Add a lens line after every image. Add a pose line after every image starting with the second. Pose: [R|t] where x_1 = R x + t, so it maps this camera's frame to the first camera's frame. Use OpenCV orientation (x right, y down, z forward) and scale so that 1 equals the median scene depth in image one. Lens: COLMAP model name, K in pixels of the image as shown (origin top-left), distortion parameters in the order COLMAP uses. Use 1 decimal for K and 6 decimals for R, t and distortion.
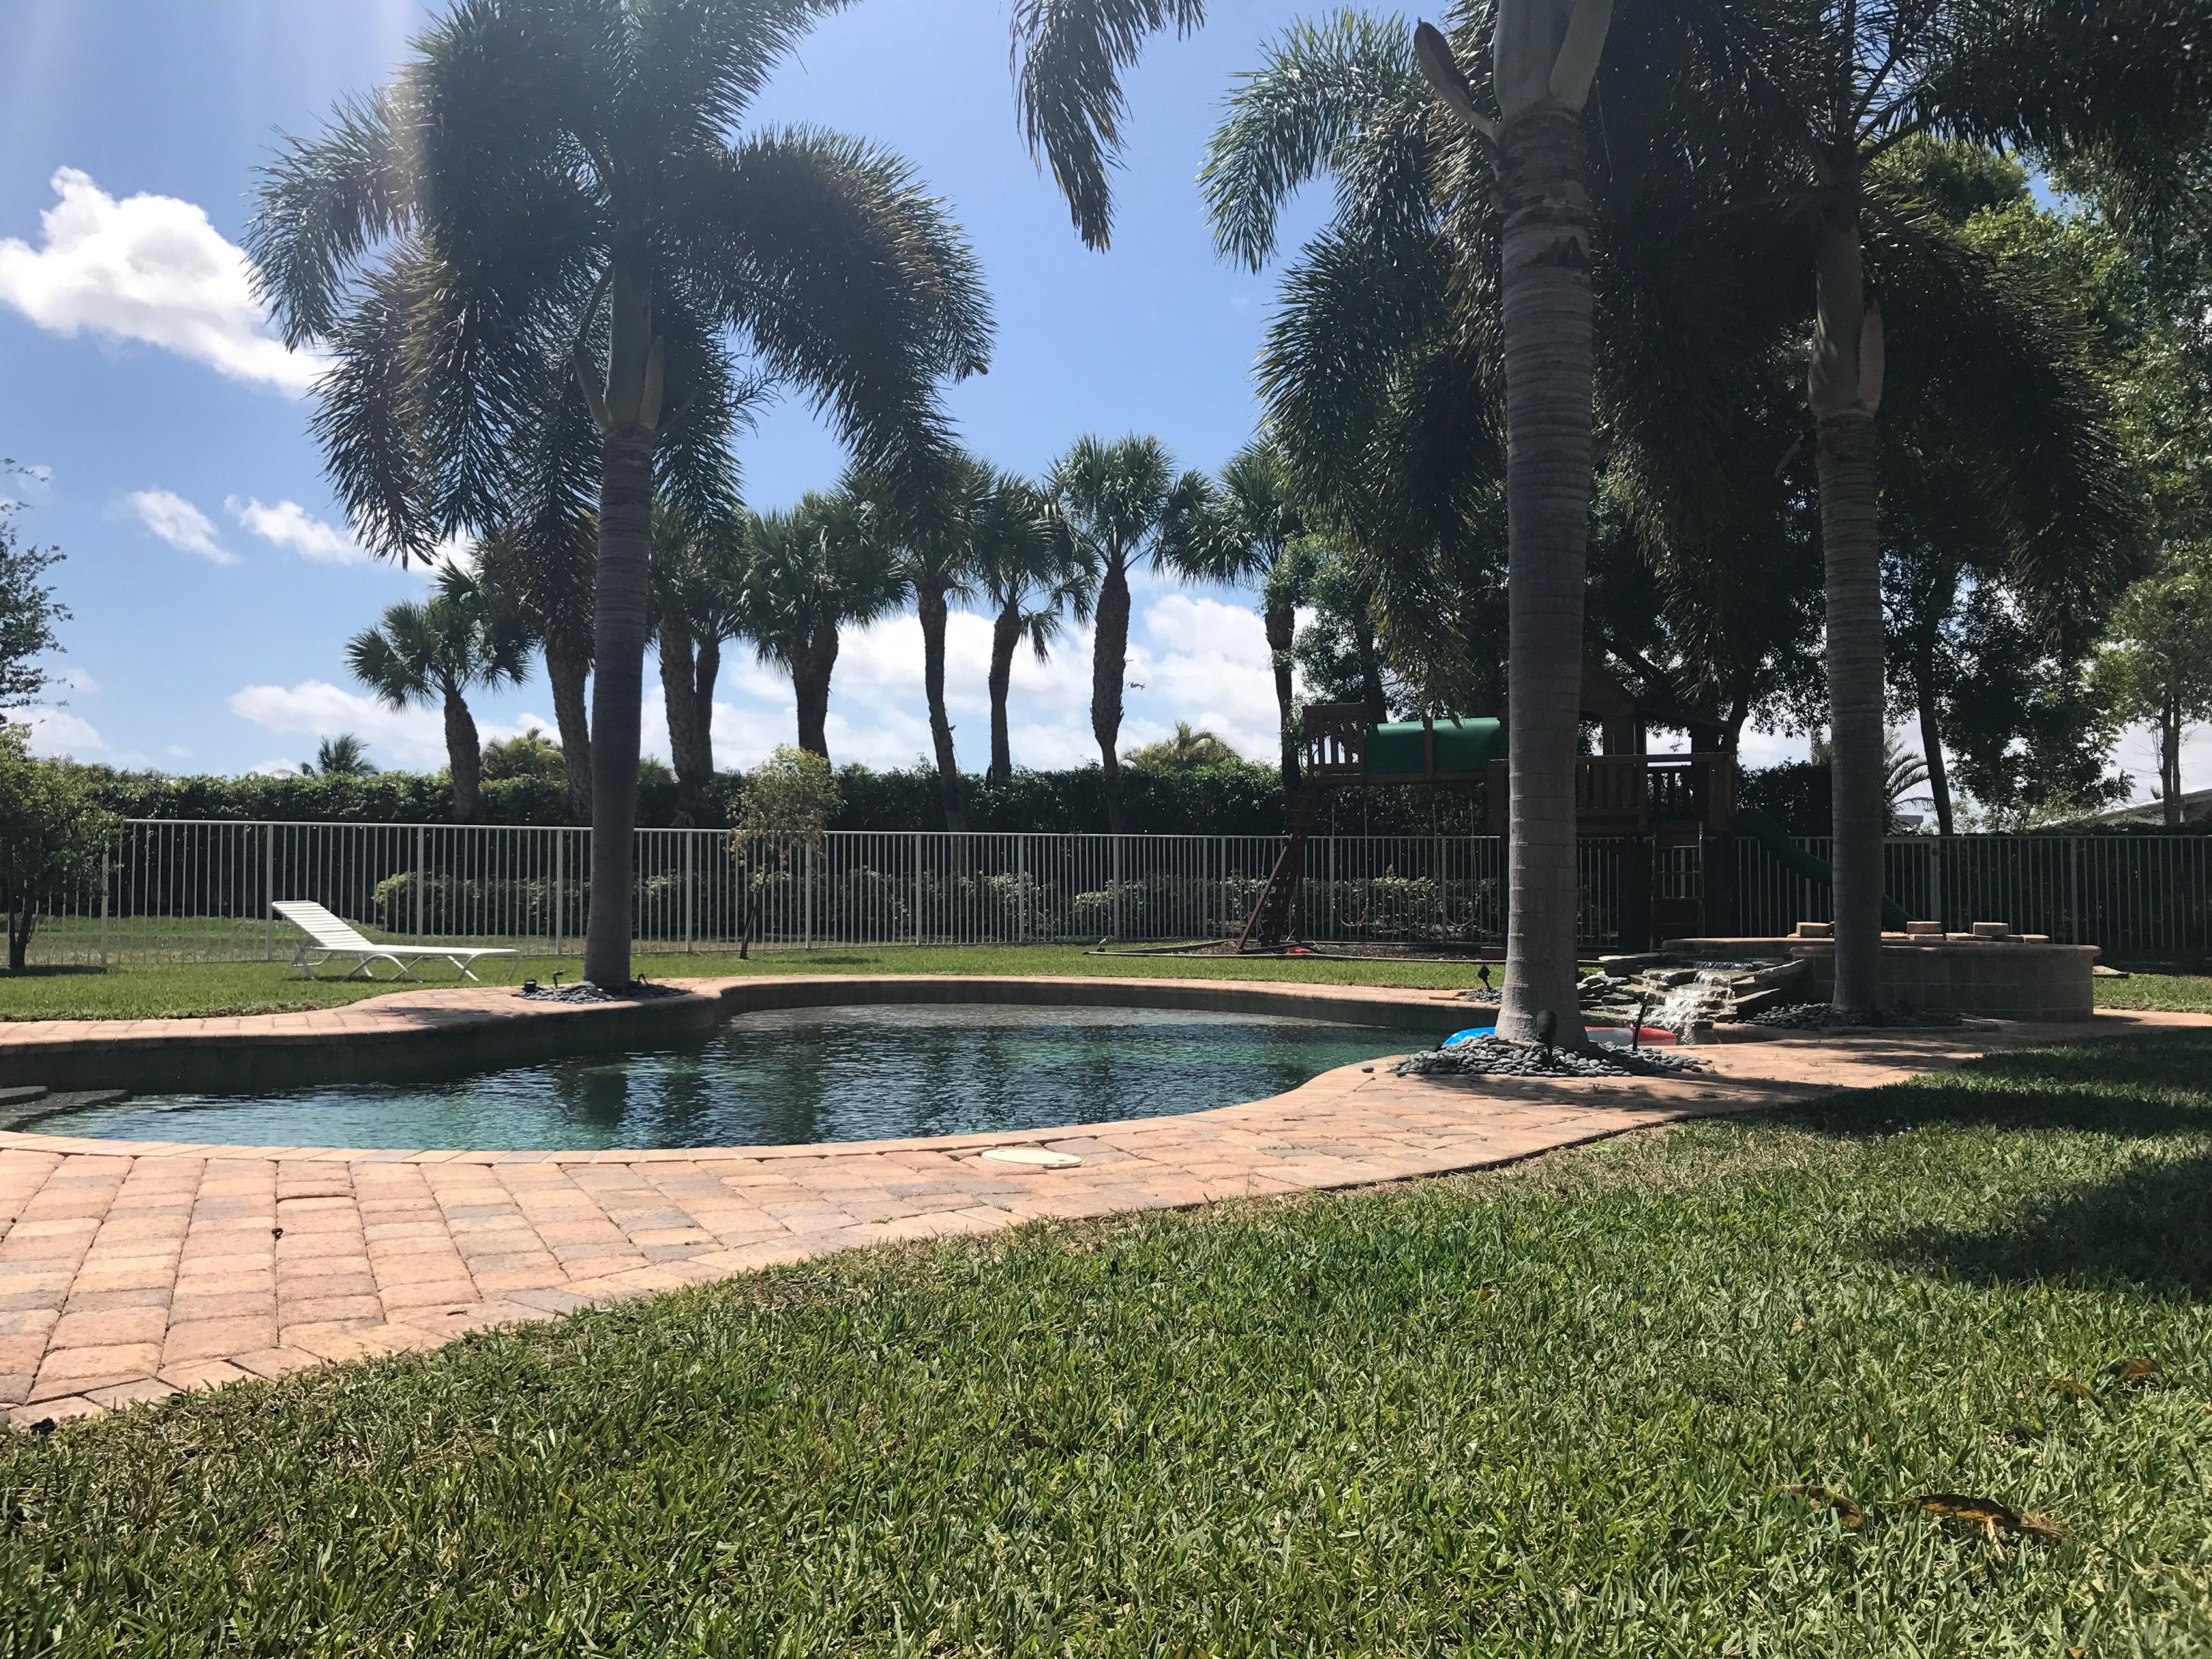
lens RADIAL K [[1803.0, 0, 1096.1], [0, 1803.0, 829.7], [0, 0, 1]] dist [0.040717, -0.014806]
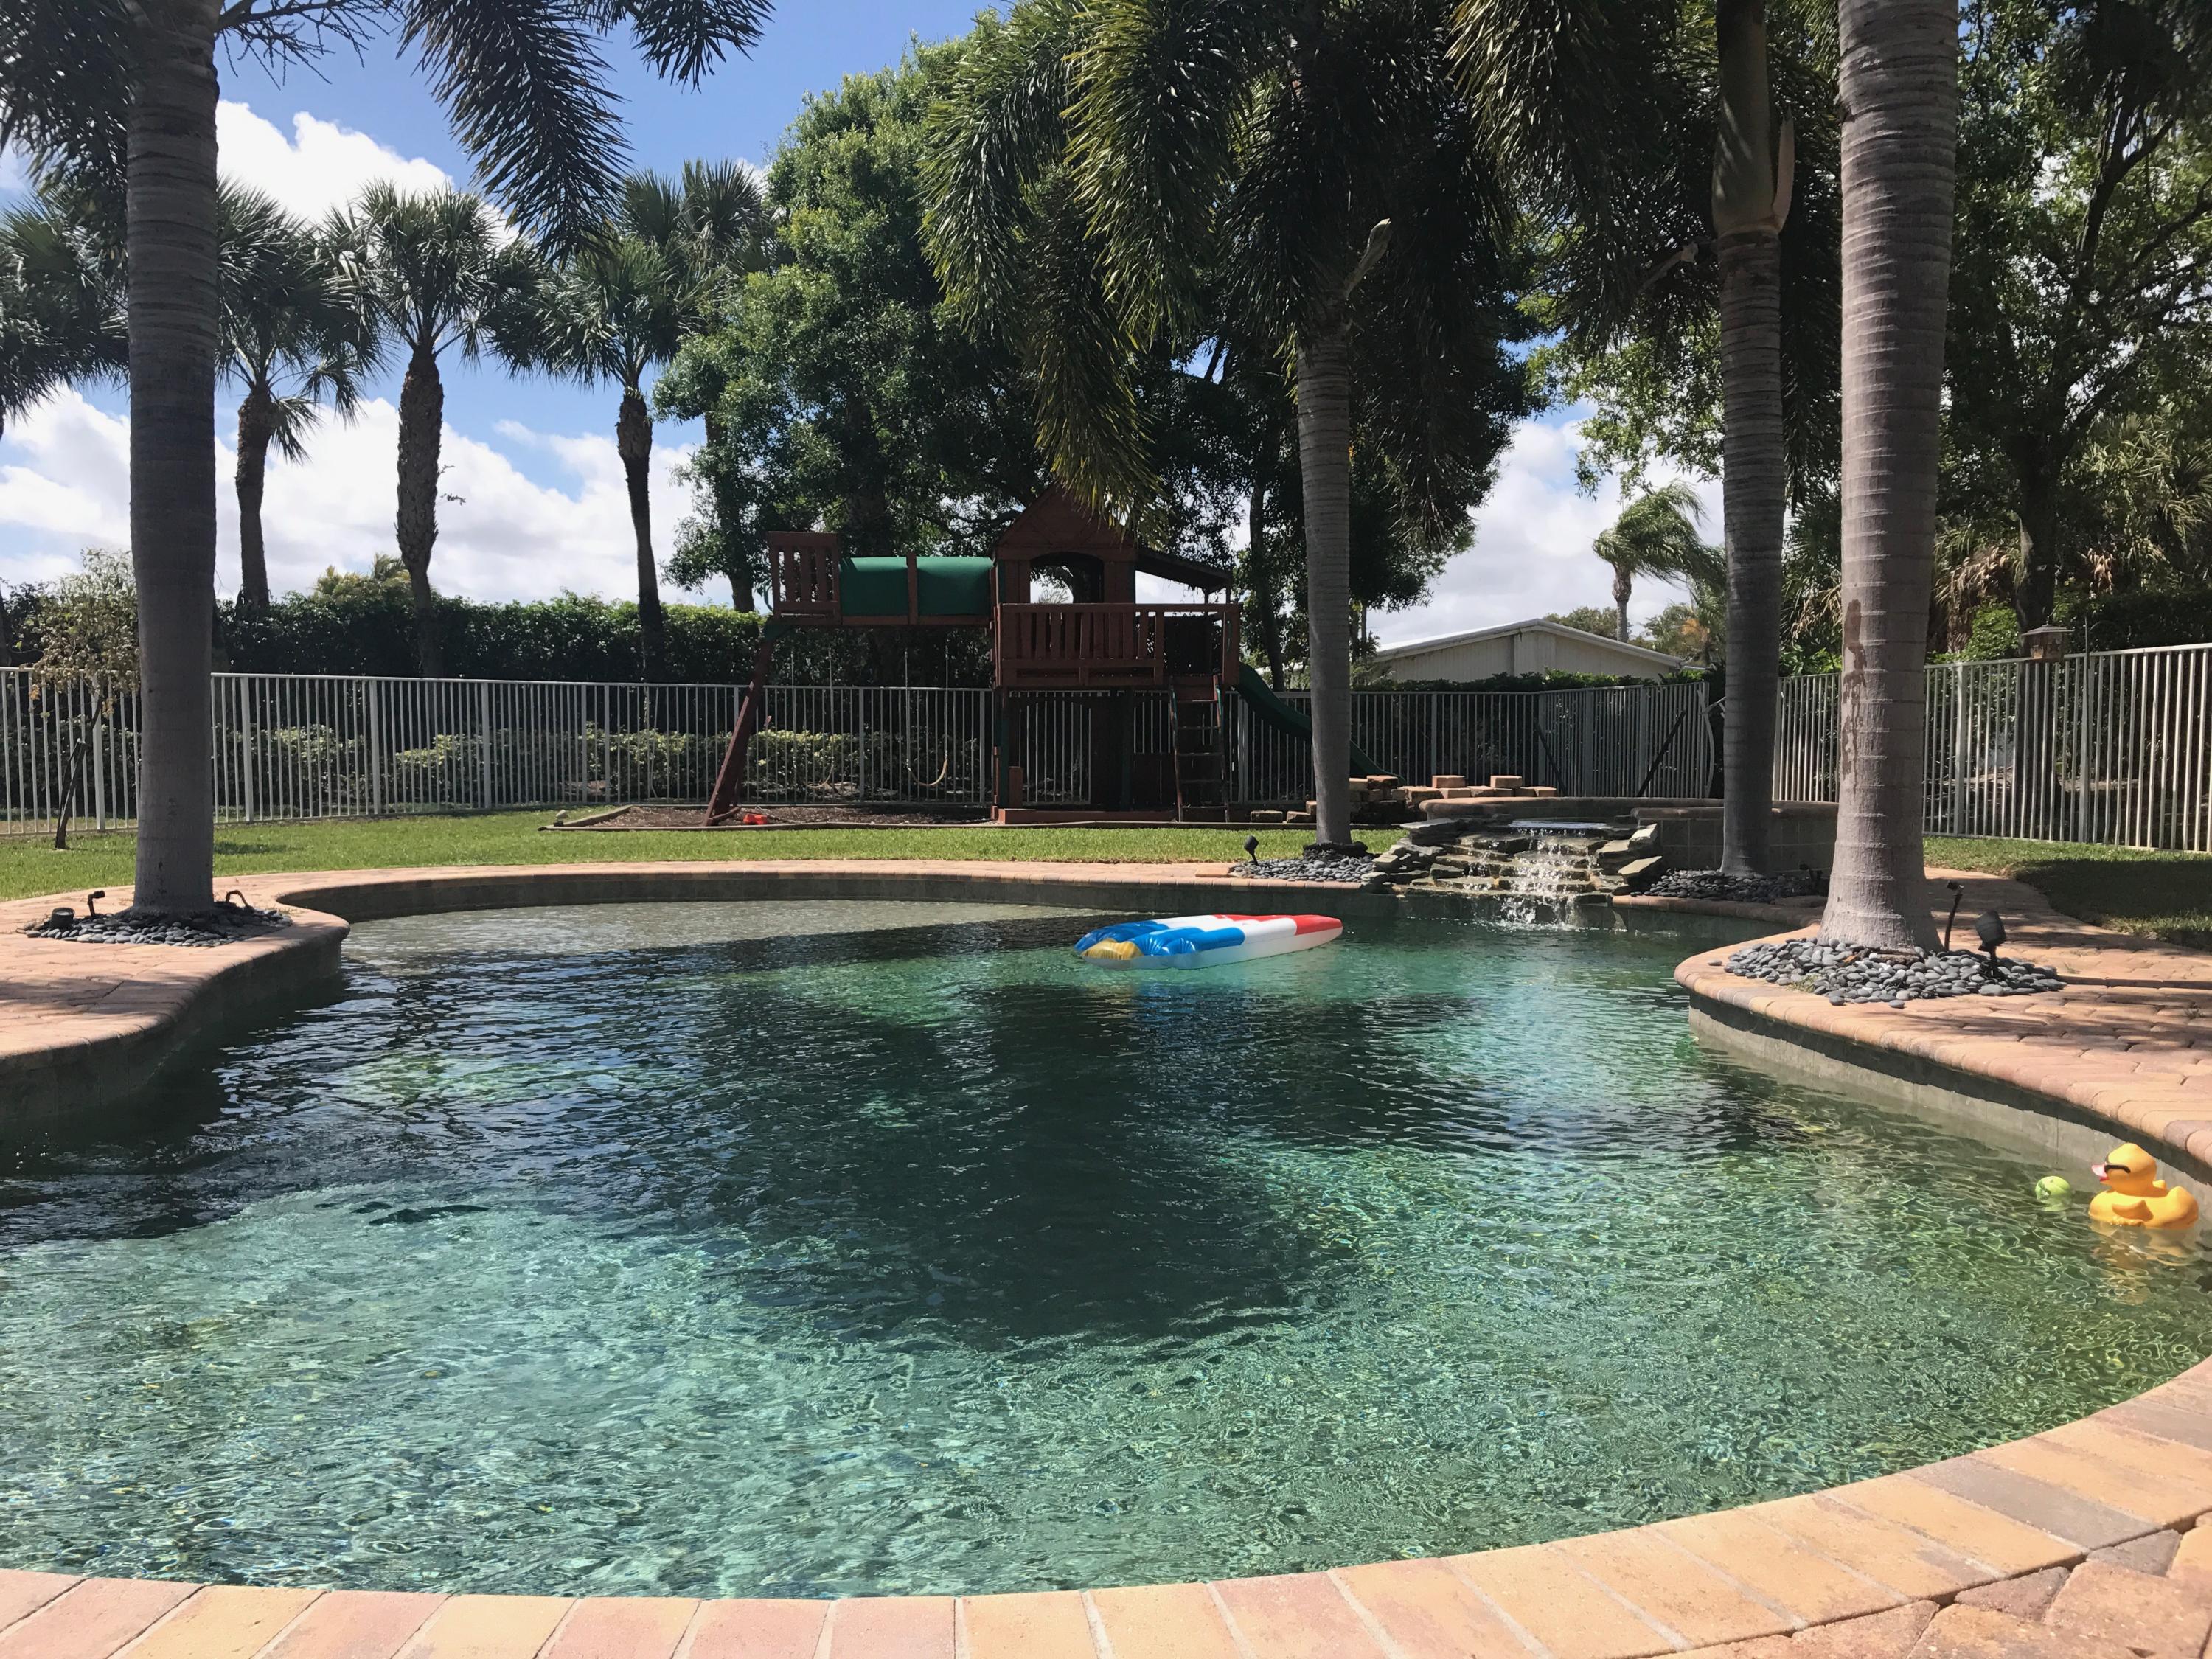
lens RADIAL K [[1803.0, 0, 1083.2], [0, 1803.0, 824.5], [0, 0, 1]] dist [0.040717, -0.014806]
pose [[0.875704, -0.024711, 0.482215, -0.129255], [-0.013617, 0.997029, 0.075820, 0.001734], [-0.482656, -0.072962, 0.872766, 0.126295]]
